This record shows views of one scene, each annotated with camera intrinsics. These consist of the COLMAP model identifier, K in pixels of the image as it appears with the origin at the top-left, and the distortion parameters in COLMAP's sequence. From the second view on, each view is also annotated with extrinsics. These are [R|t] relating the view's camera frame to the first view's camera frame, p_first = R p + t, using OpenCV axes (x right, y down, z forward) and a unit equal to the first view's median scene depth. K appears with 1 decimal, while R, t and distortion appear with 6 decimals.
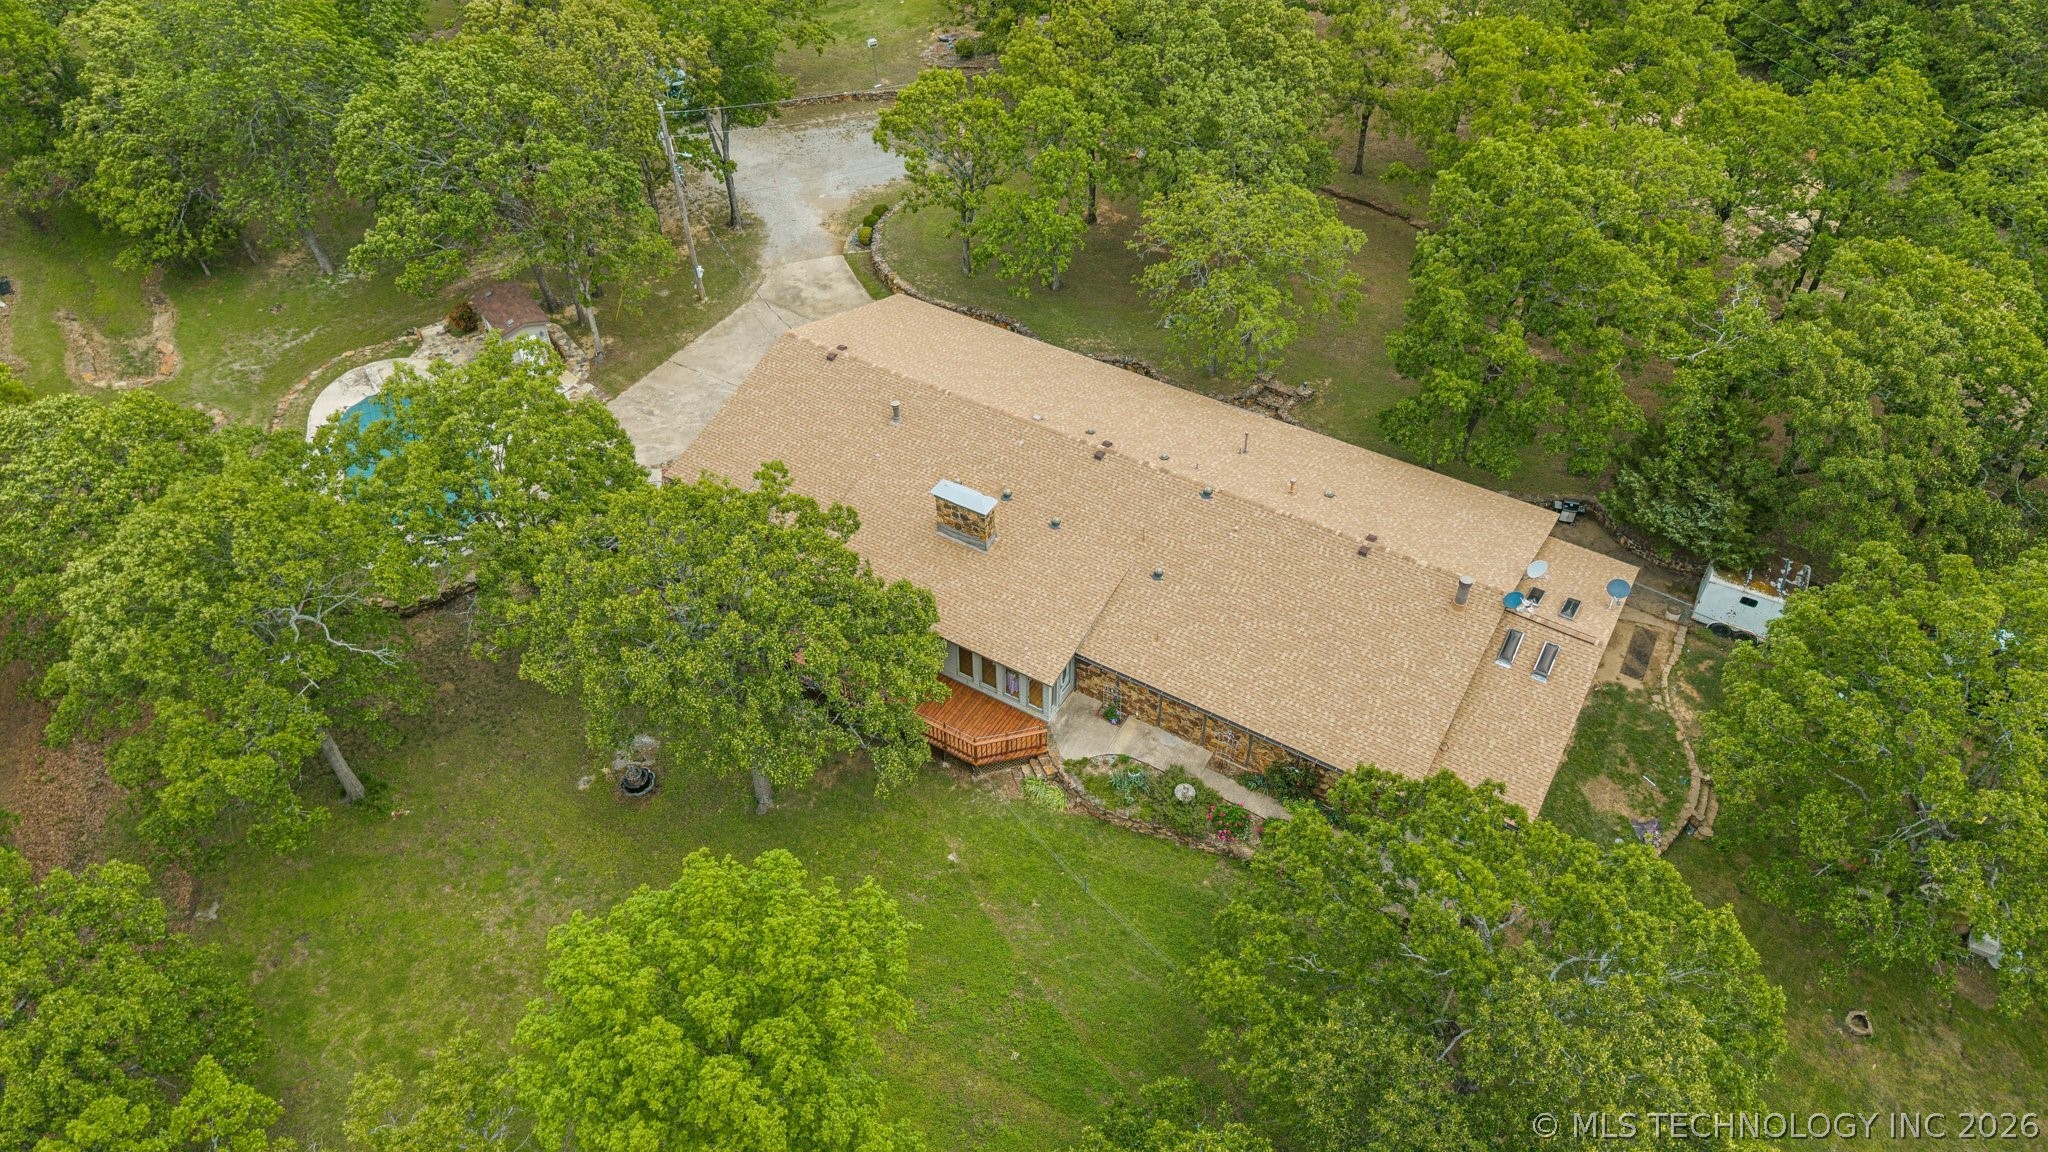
lens RADIAL K [[1377.6, 0, 1027.2], [0, 1377.6, 579.0], [0, 0, 1]] dist [0.007650, -0.010755]
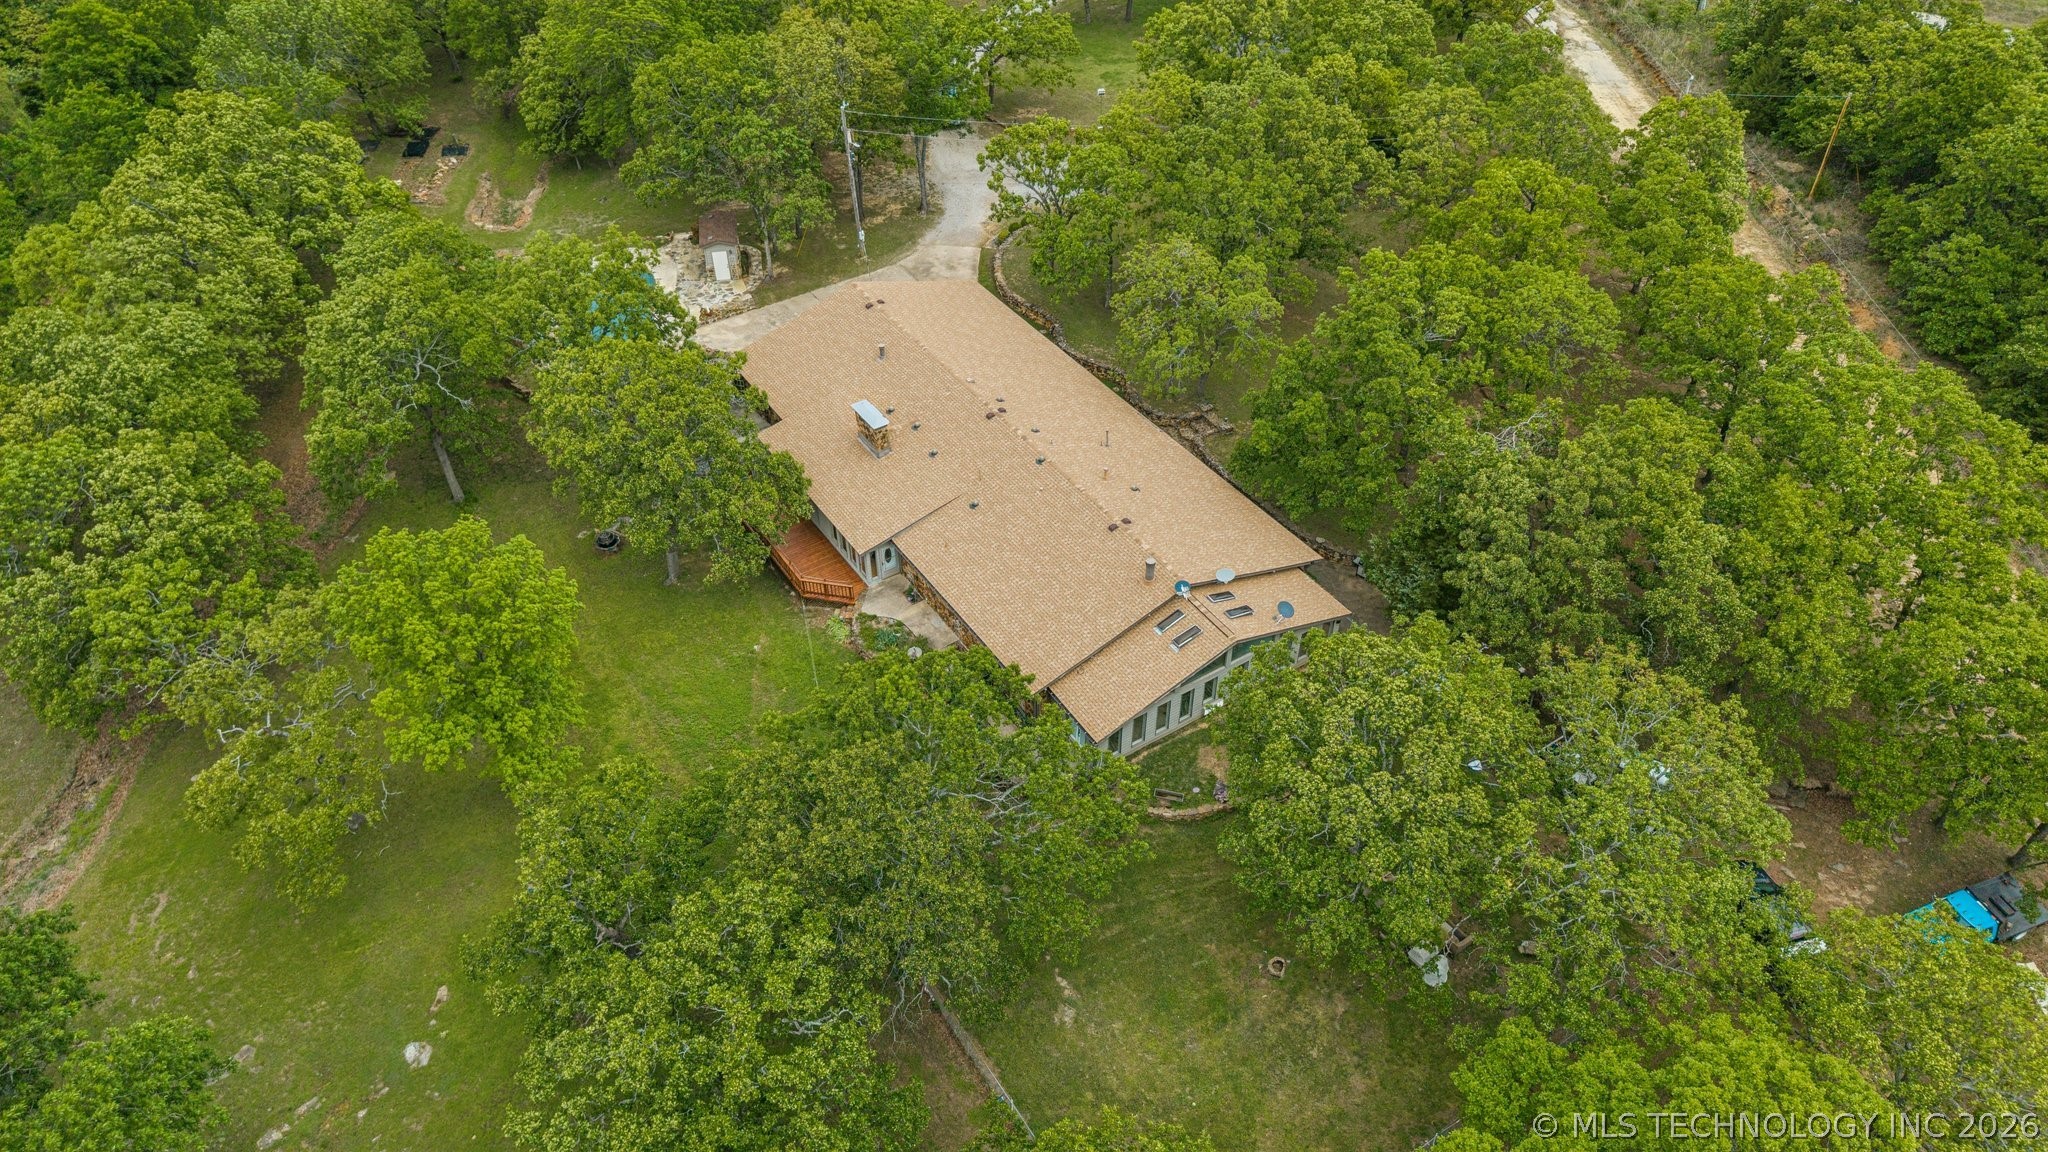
lens RADIAL K [[1377.6, 0, 1019.5], [0, 1377.6, 572.3], [0, 0, 1]] dist [0.007650, -0.010755]
pose [[0.902012, 0.283310, -0.325743, 0.546619], [-0.293153, 0.955865, 0.019582, 0.019216], [0.316914, 0.077829, 0.945255, -0.221434]]
